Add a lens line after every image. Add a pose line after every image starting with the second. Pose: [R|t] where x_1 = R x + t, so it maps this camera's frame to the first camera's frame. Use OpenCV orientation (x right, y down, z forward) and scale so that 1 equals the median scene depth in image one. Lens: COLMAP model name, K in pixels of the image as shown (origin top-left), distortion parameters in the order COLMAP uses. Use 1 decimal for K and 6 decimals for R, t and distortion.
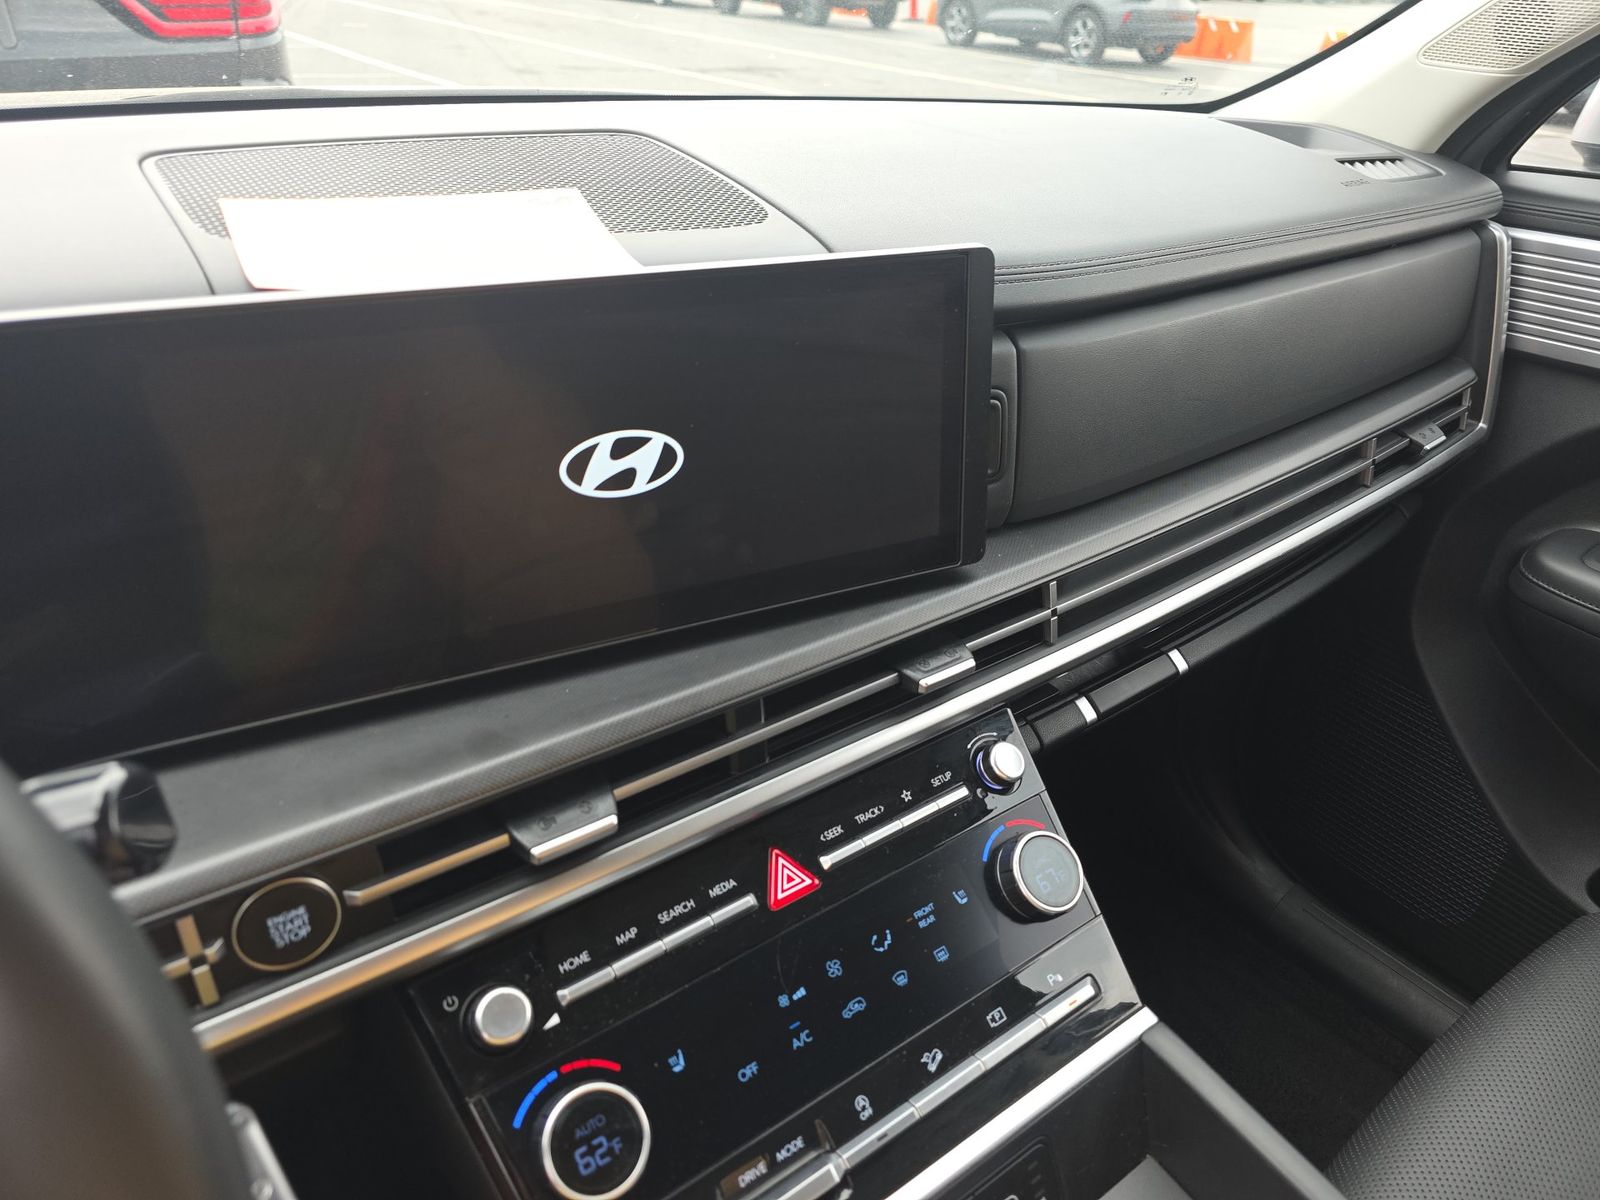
lens RADIAL K [[1079.8, 0, 817.9], [0, 1079.8, 592.5], [0, 0, 1]] dist [0.025326, -0.018329]
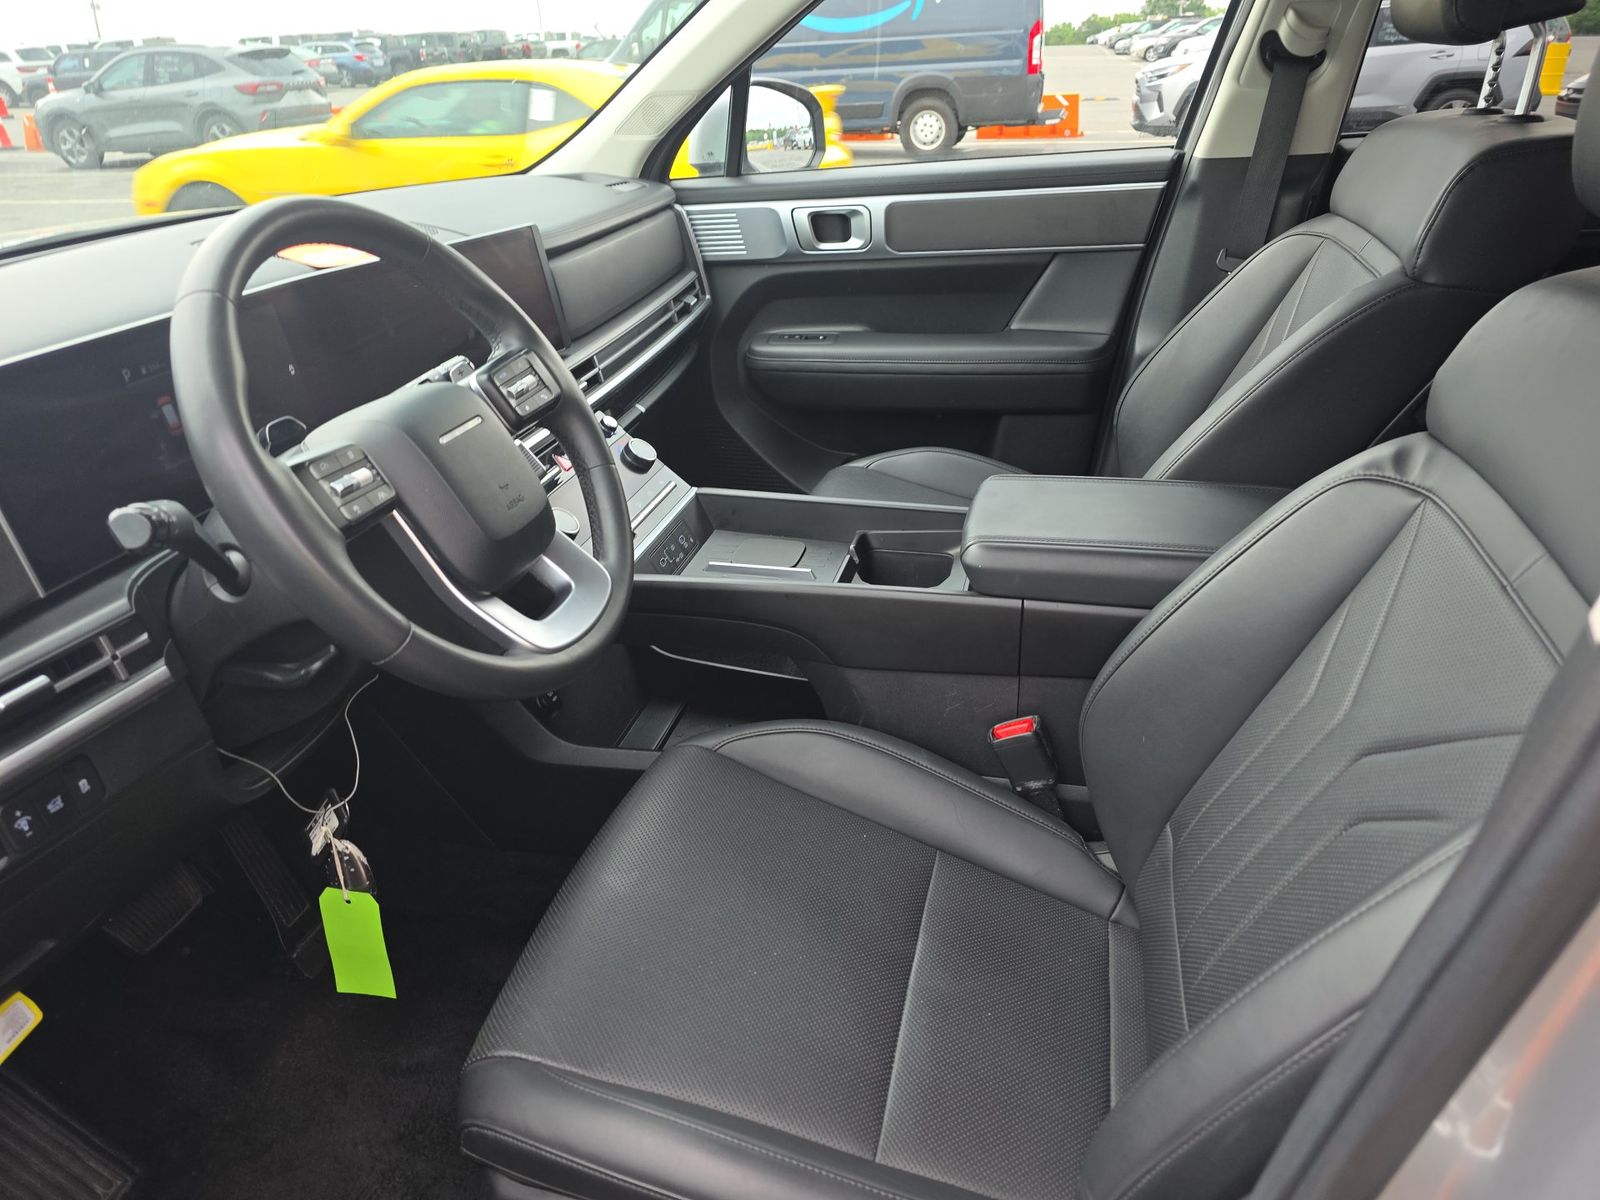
lens RADIAL K [[1079.8, 0, 823.6], [0, 1079.8, 614.9], [0, 0, 1]] dist [0.025326, -0.018329]
pose [[0.757571, -0.367688, 0.539344, -0.615437], [0.391217, 0.917175, 0.075758, 0.359493], [-0.522528, 0.153608, 0.838671, -0.833781]]
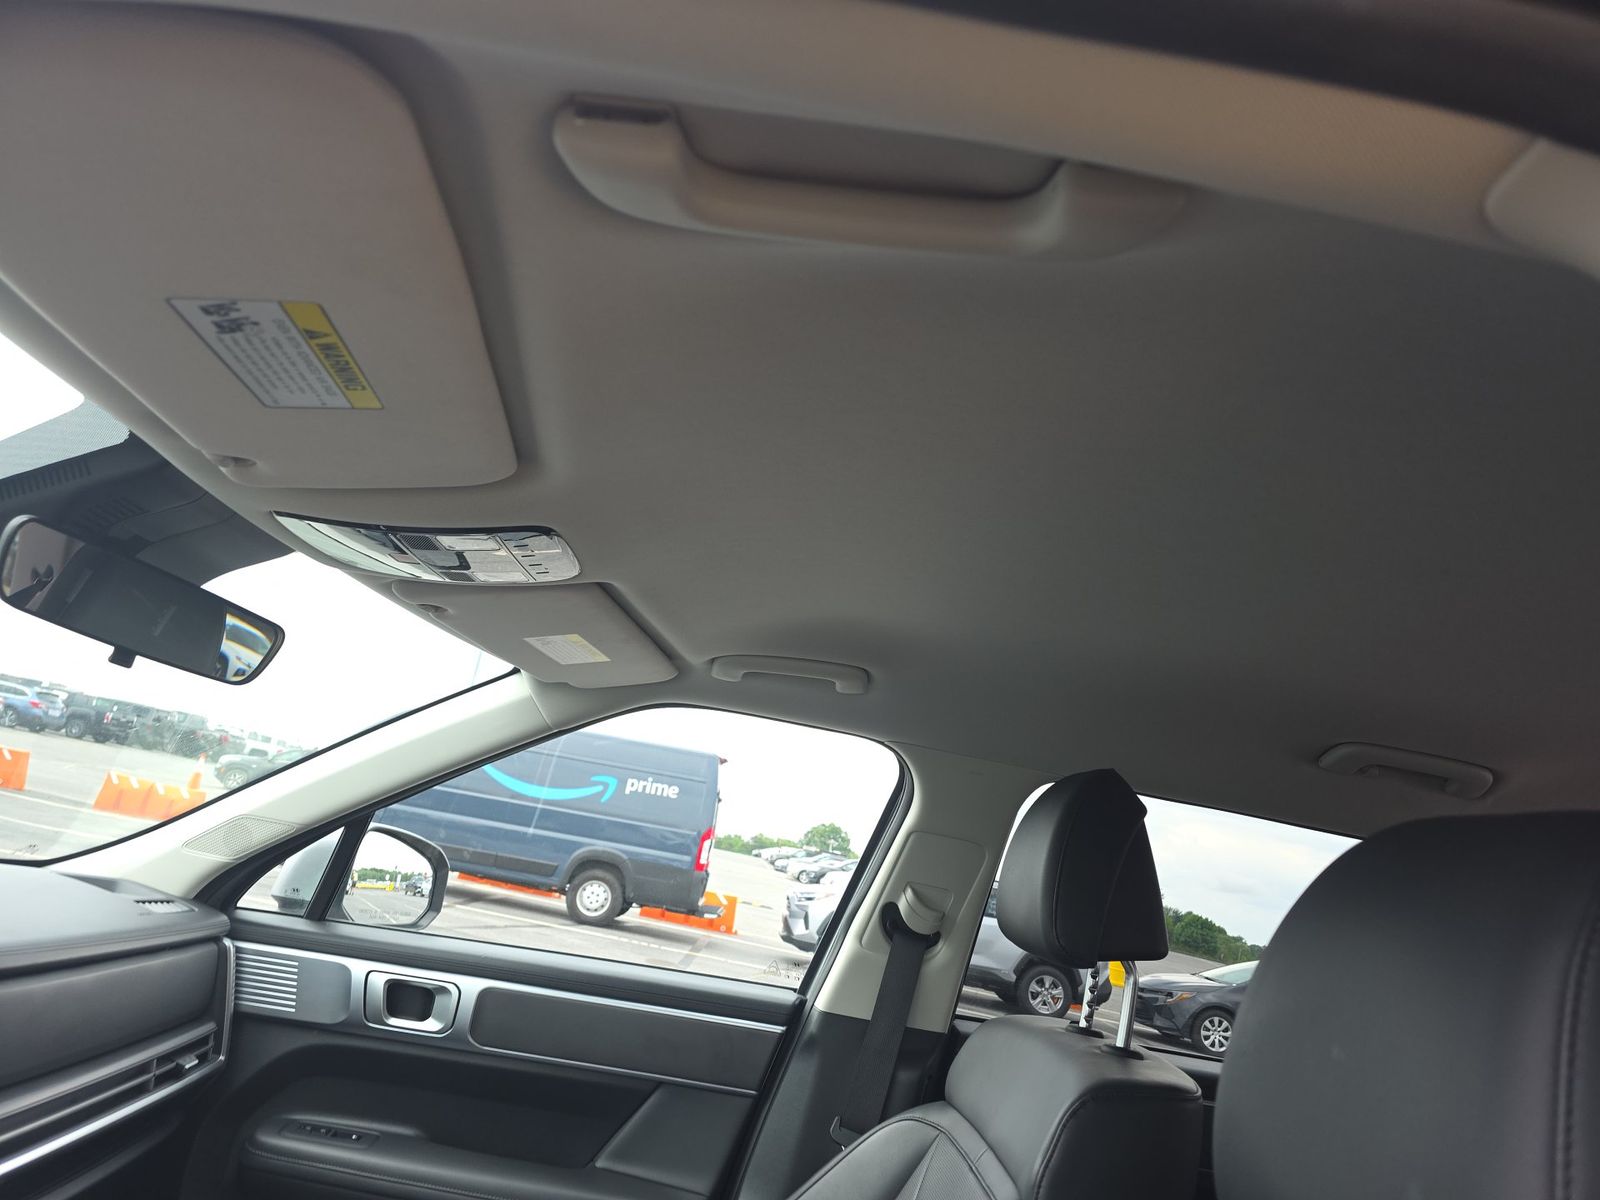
lens RADIAL K [[1079.8, 0, 802.1], [0, 1079.8, 595.4], [0, 0, 1]] dist [0.025326, -0.018329]
pose [[0.567652, 0.255221, 0.782709, -0.386296], [0.267543, 0.841941, -0.468568, 0.279282], [-0.778583, 0.475392, 0.409647, -0.743035]]
